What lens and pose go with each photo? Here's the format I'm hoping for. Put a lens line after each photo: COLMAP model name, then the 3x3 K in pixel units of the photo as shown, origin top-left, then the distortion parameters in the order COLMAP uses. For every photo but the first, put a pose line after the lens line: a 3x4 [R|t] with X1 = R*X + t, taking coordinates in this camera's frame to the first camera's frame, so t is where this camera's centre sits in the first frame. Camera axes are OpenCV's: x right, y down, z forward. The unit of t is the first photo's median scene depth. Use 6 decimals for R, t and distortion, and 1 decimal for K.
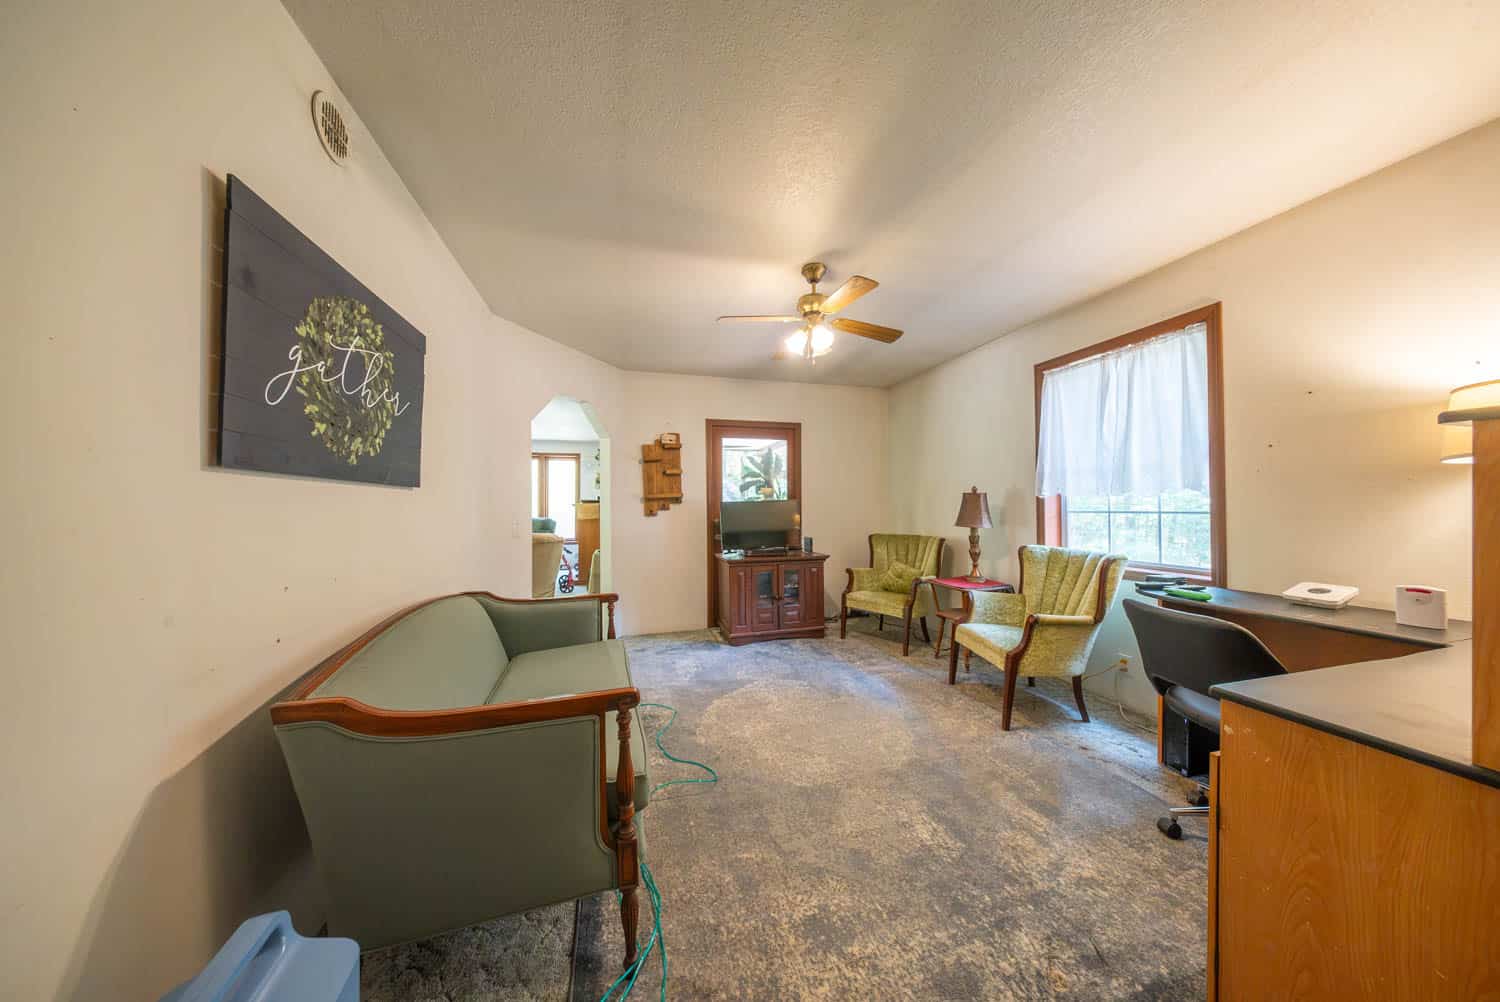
lens RADIAL K [[440.2, 0, 744.9], [0, 440.2, 505.3], [0, 0, 1]] dist [-0.000422, -0.000936]
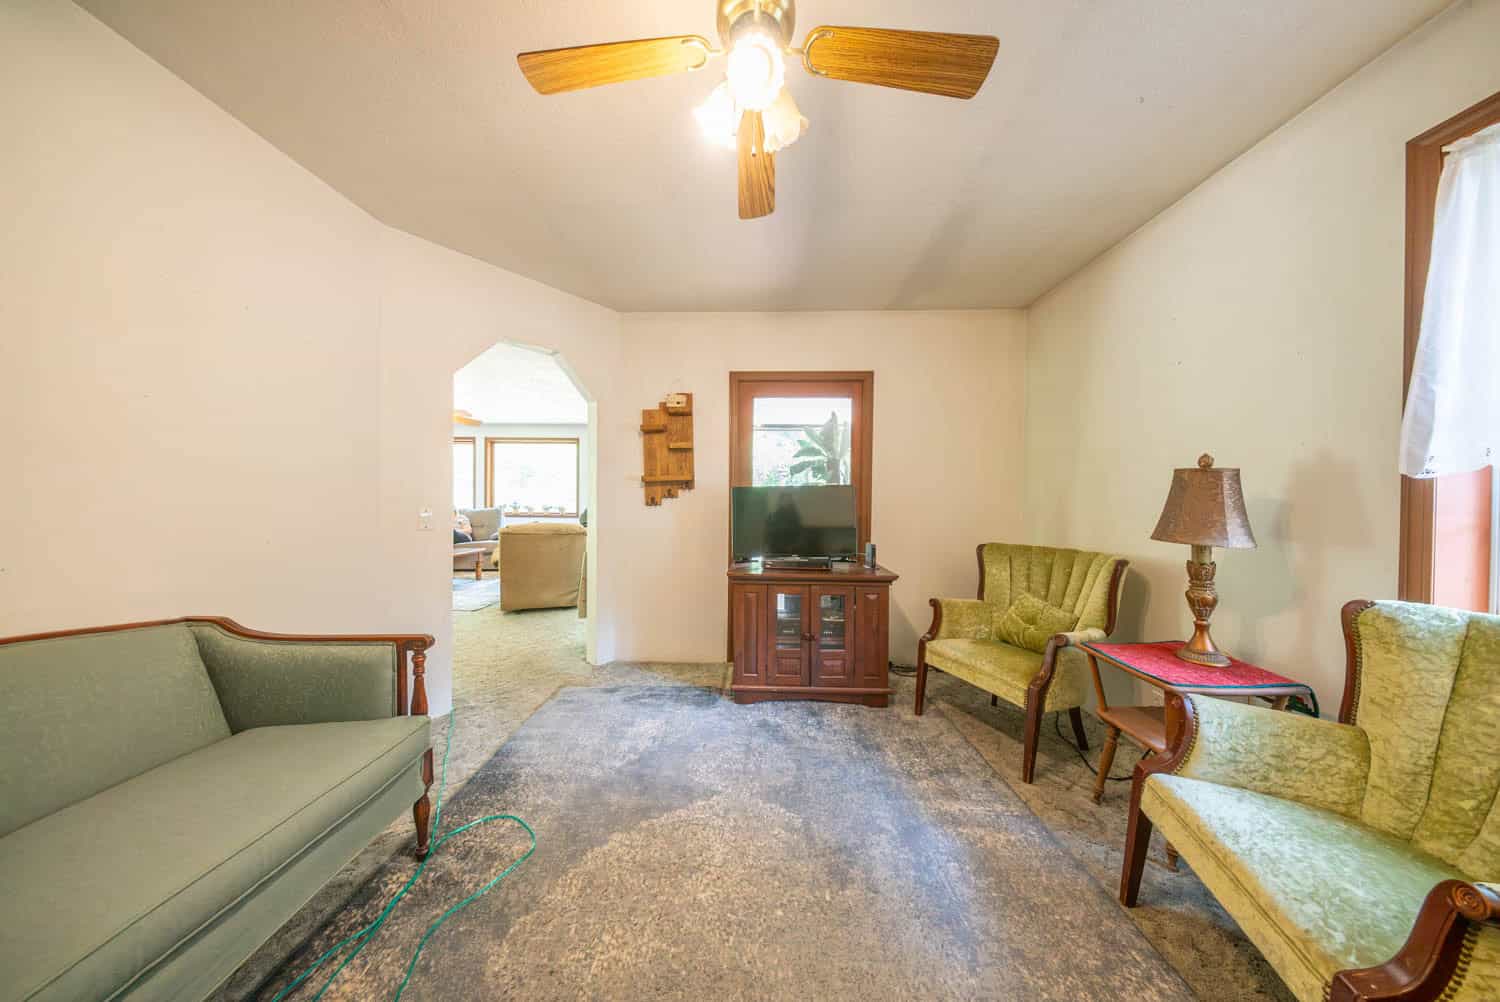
lens RADIAL K [[440.2, 0, 746.9], [0, 440.2, 502.9], [0, 0, 1]] dist [-0.000422, -0.000936]
pose [[0.953774, 0.020003, -0.299858, 0.178209], [-0.015321, 0.999721, 0.017956, 0.004934], [0.300134, -0.012532, 0.953815, 0.366613]]
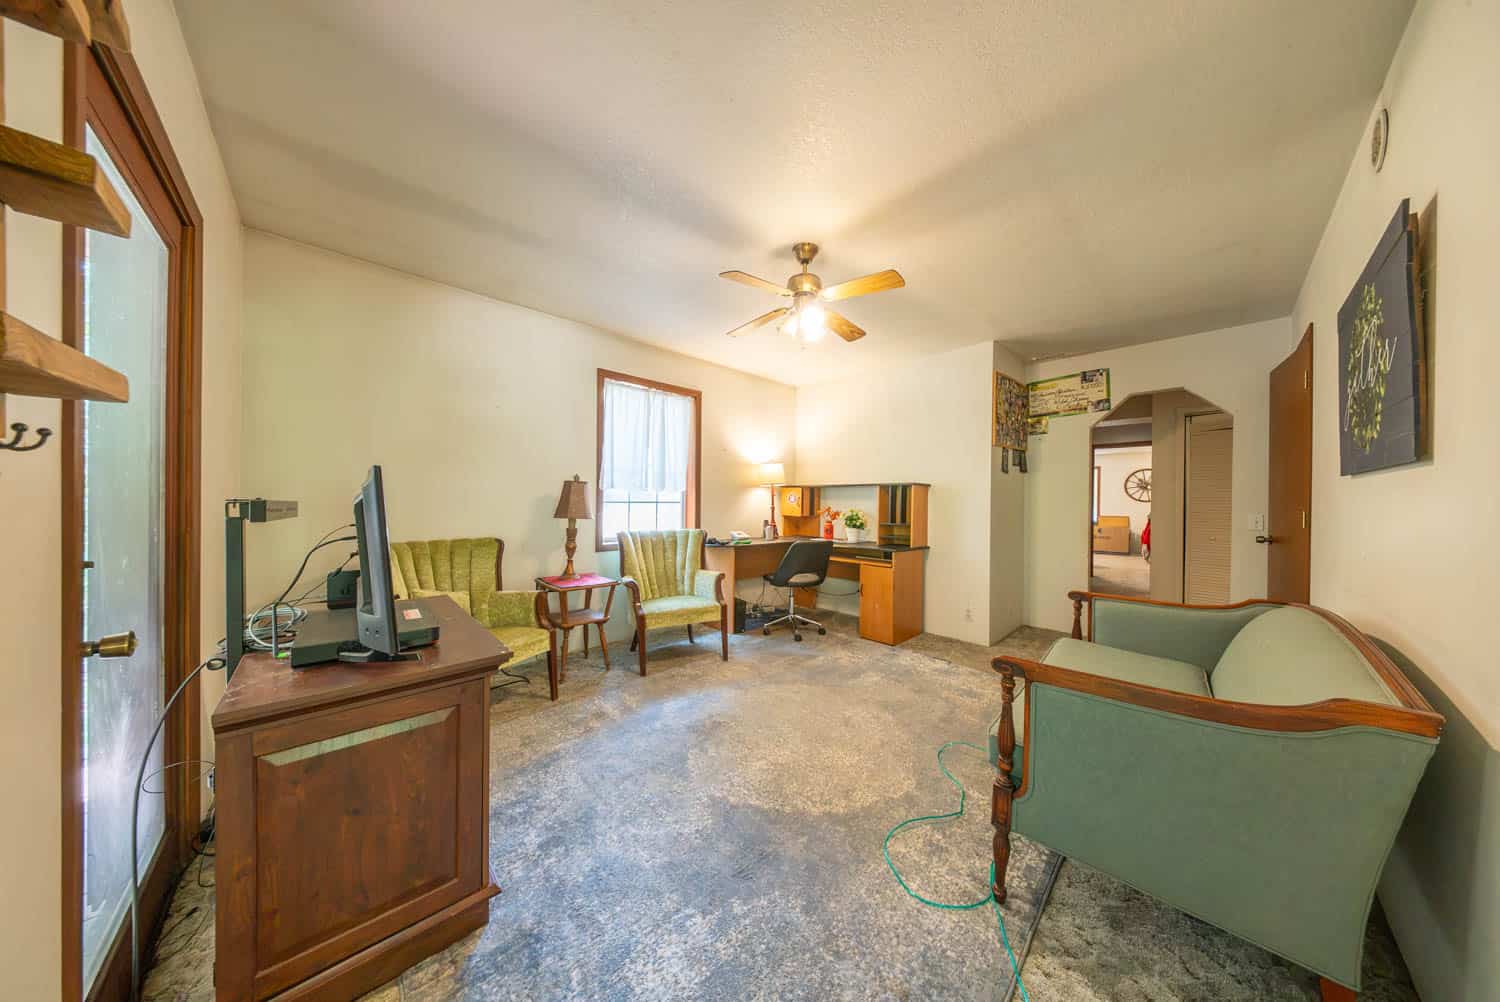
lens RADIAL K [[440.2, 0, 750.1], [0, 440.2, 501.0], [0, 0, 1]] dist [-0.000422, -0.000936]
pose [[-0.474074, 0.001287, 0.880484, -0.395994], [-0.009071, 0.999939, -0.006345, 0.012642], [-0.880438, -0.010995, -0.474033, 0.968330]]
